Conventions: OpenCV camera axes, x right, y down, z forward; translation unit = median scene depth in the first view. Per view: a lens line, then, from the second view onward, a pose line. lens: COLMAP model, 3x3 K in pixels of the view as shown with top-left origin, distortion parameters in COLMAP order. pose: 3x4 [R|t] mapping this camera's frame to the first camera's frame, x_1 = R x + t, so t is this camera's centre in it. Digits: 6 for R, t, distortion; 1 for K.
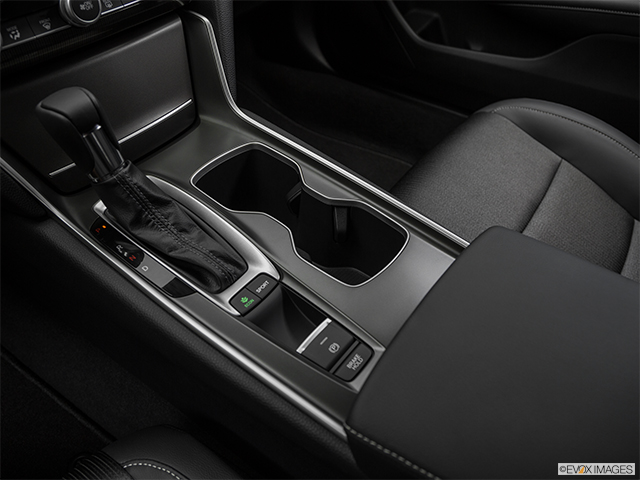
lens RADIAL K [[542.0, 0, 320.0], [0, 542.0, 240.0], [0, 0, 1]] dist [-0.089805, 0.061087]
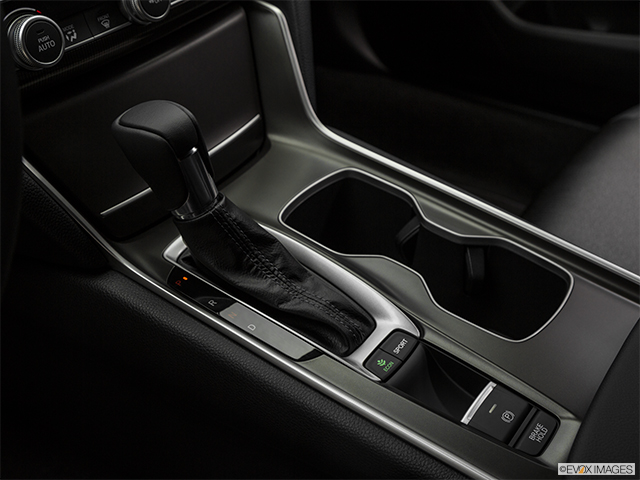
lens RADIAL K [[877.3, 0, 320.0], [0, 877.3, 240.0], [0, 0, 1]] dist [-0.006187, 0.468653]
pose [[0.999347, -0.035557, 0.006444, -0.220741], [0.036059, 0.992866, -0.113651, 0.073059], [-0.002357, 0.113809, 0.993500, -0.266380]]
